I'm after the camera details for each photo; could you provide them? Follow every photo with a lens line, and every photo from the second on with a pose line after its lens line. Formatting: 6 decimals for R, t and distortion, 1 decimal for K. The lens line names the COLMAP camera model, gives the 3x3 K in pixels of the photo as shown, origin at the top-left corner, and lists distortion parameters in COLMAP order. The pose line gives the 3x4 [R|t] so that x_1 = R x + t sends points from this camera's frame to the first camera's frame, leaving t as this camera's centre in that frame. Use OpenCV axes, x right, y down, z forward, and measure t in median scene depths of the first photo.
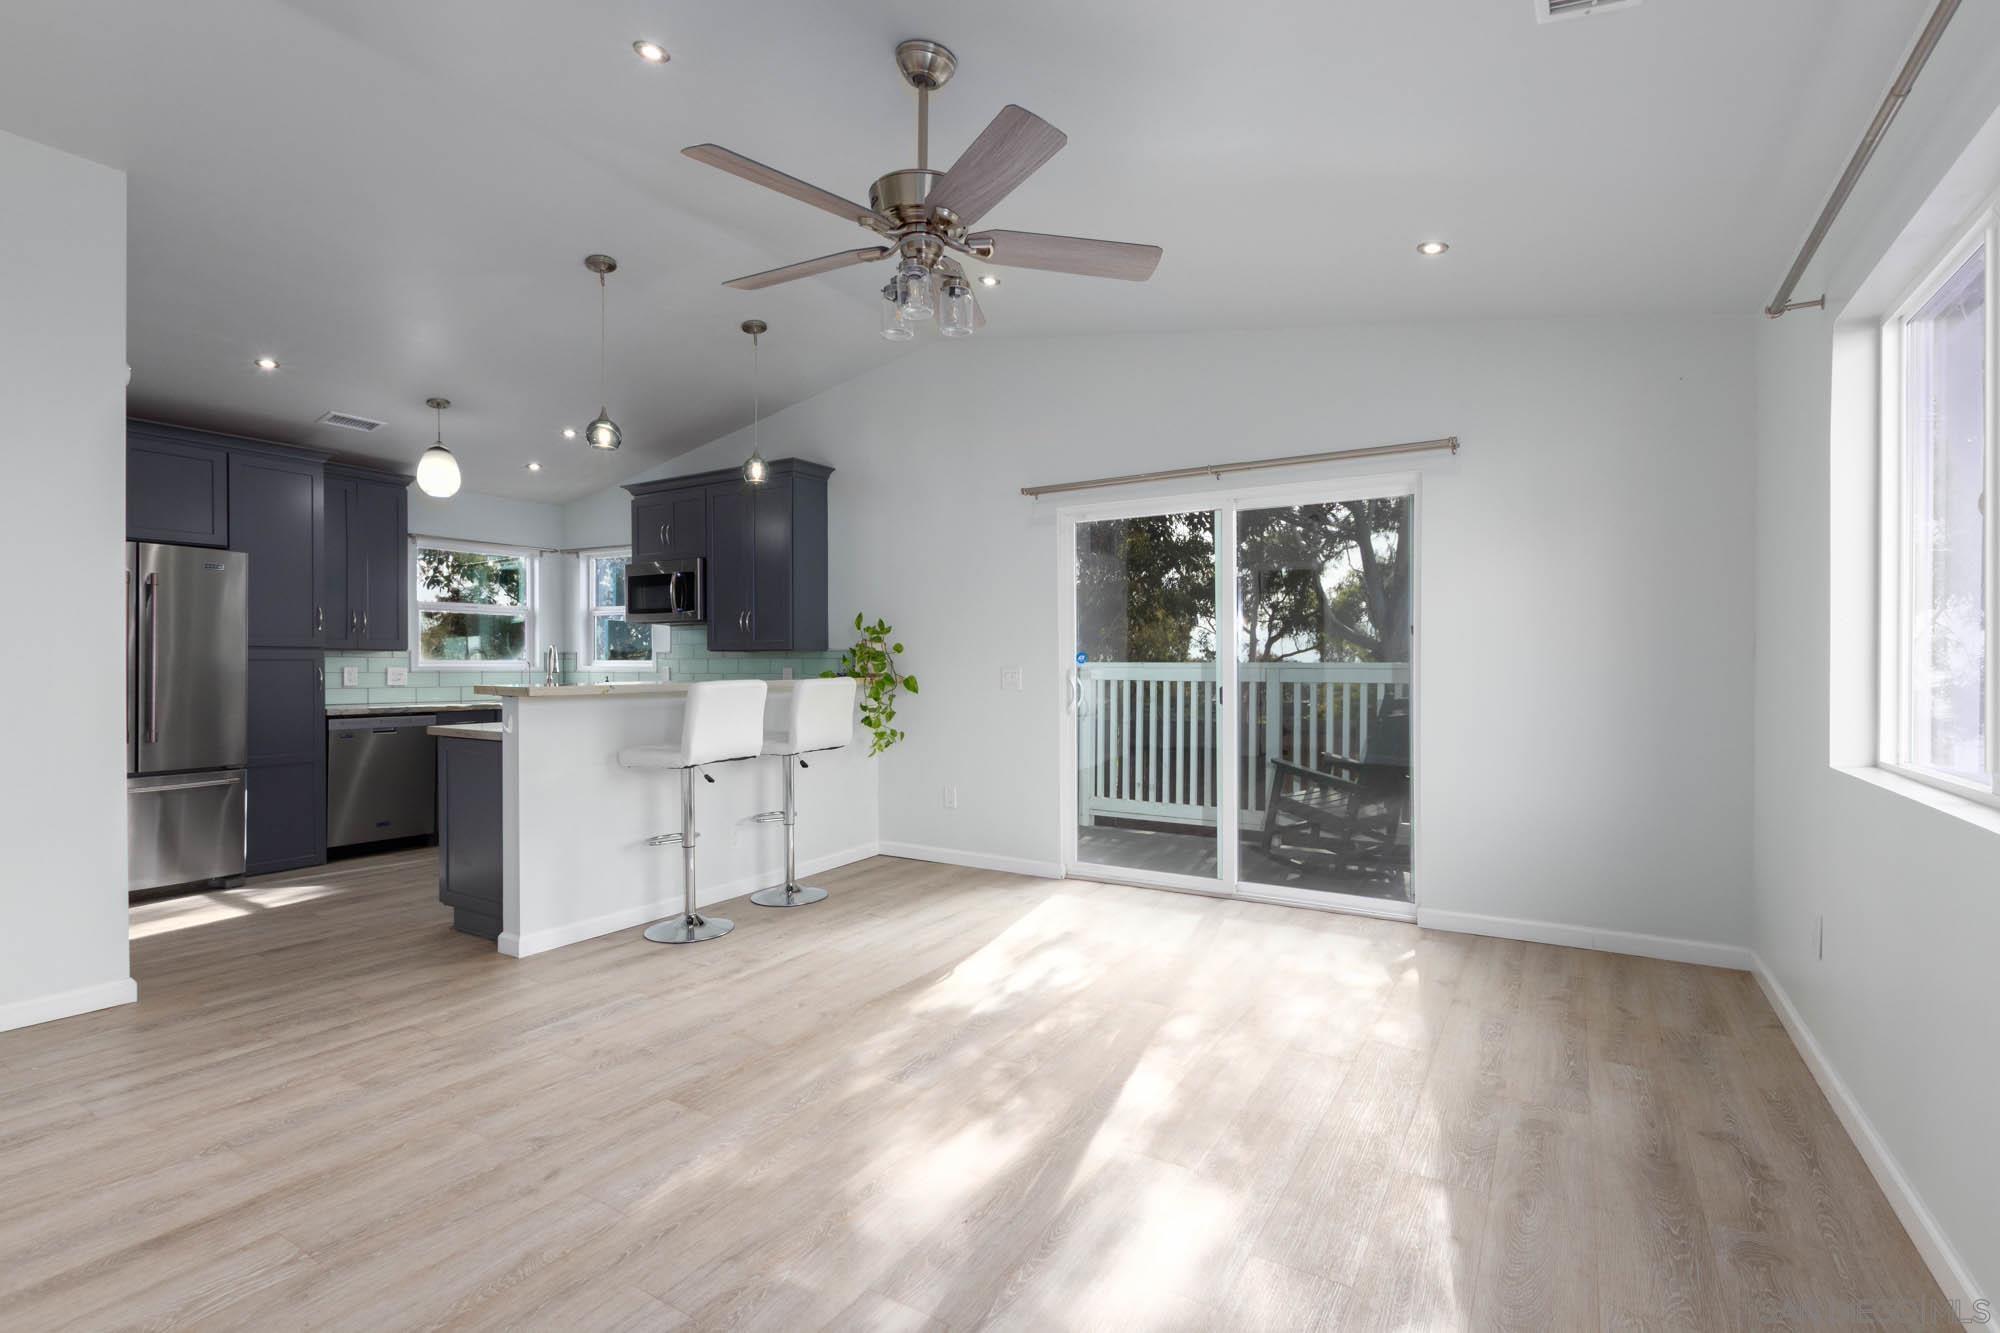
lens RADIAL K [[919.6, 0, 992.3], [0, 919.6, 671.2], [0, 0, 1]] dist [0.006961, -0.003067]
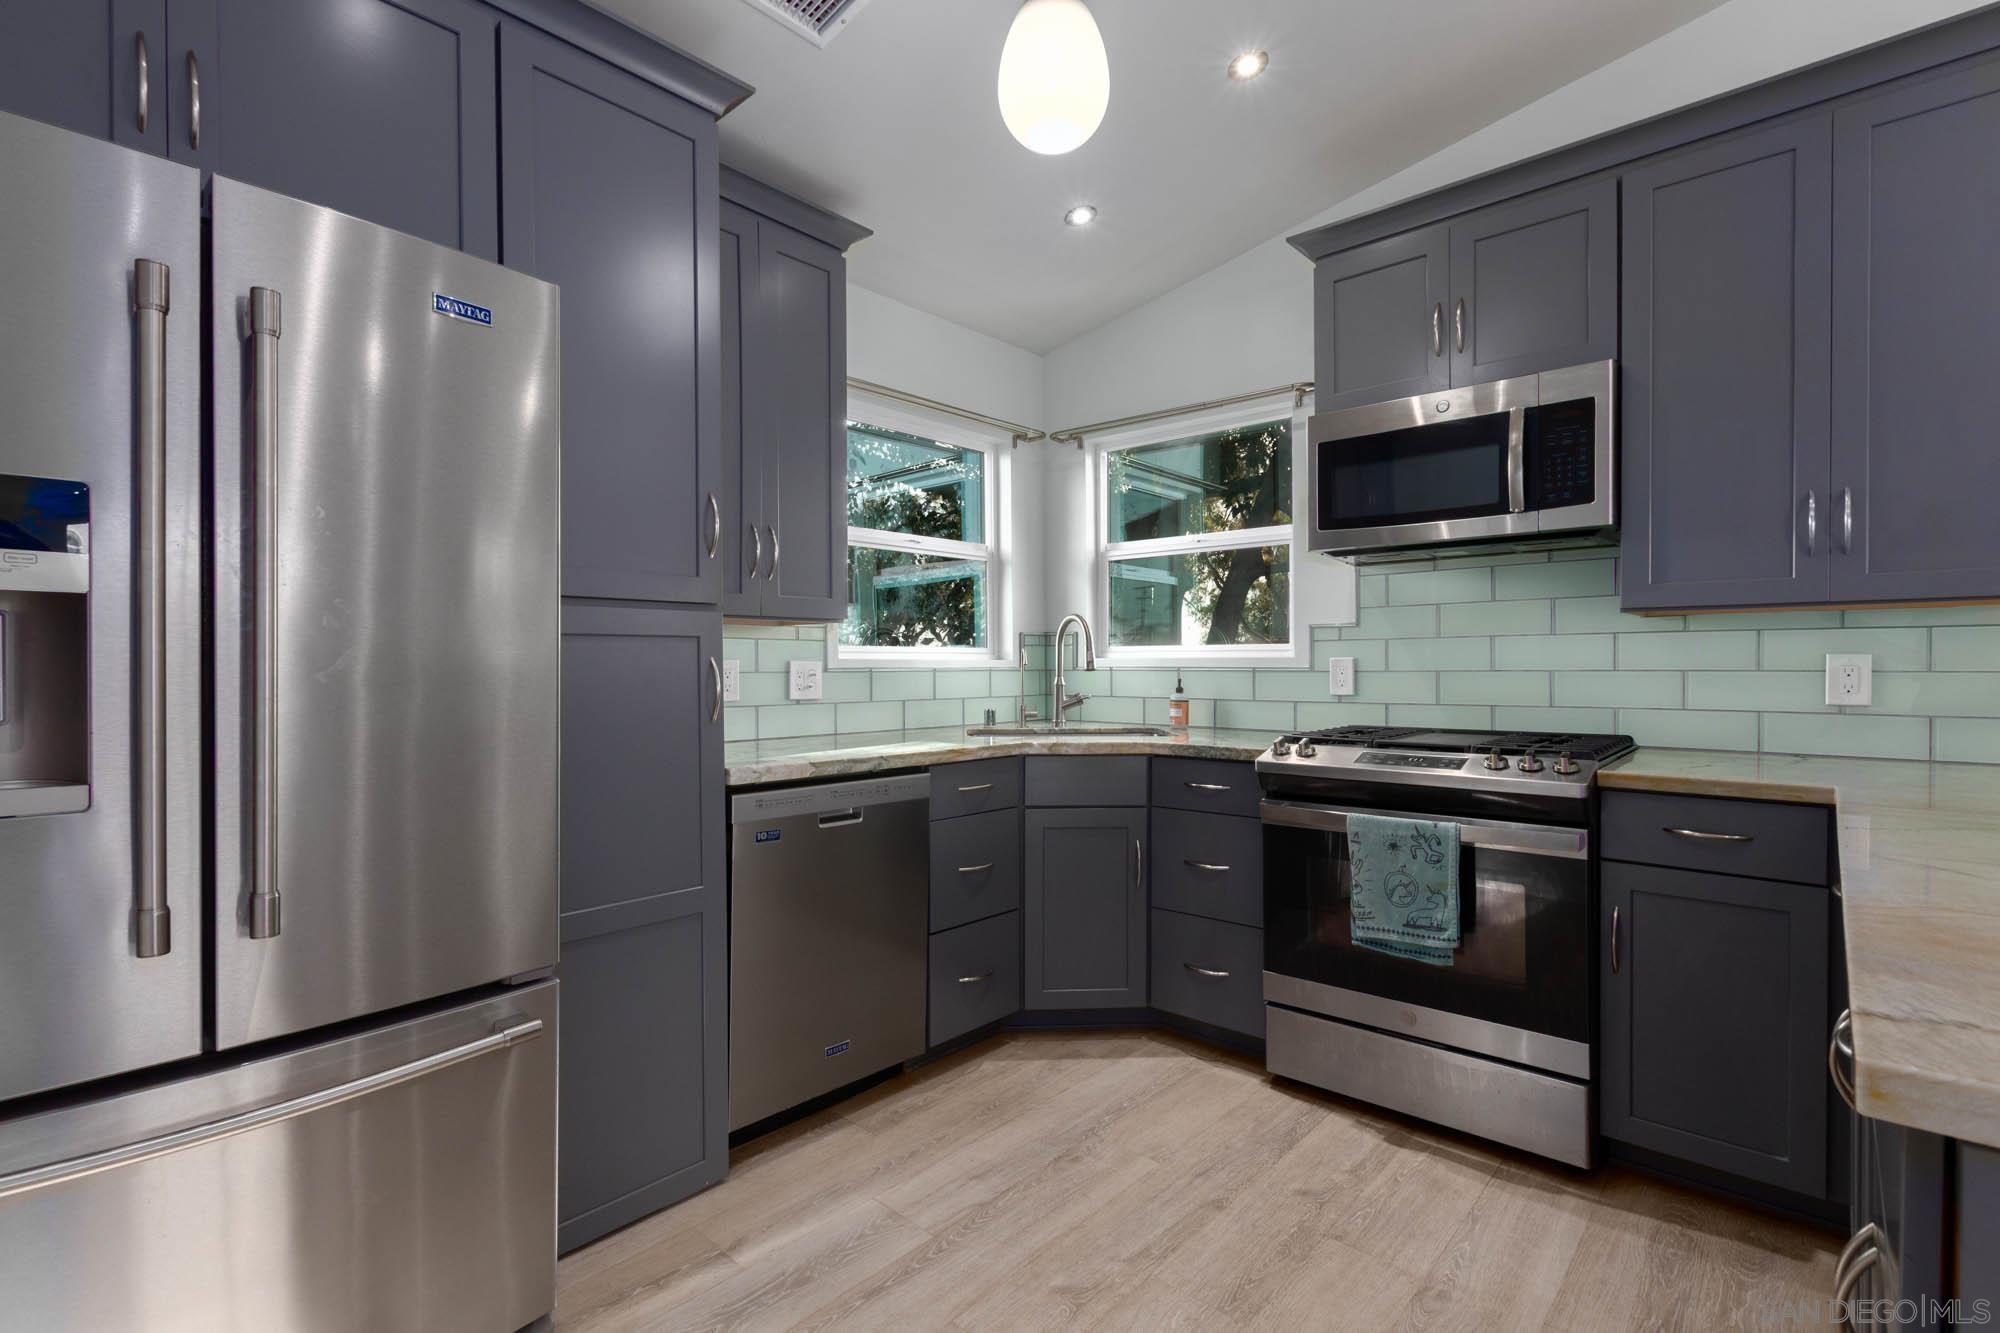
lens RADIAL K [[919.6, 0, 1007.2], [0, 919.6, 668.7], [0, 0, 1]] dist [0.006961, -0.003067]
pose [[0.984575, -0.003535, -0.174928, -0.463850], [0.003468, 0.999994, -0.000686, 0.000584], [0.174929, 0.000068, 0.984581, 0.555214]]
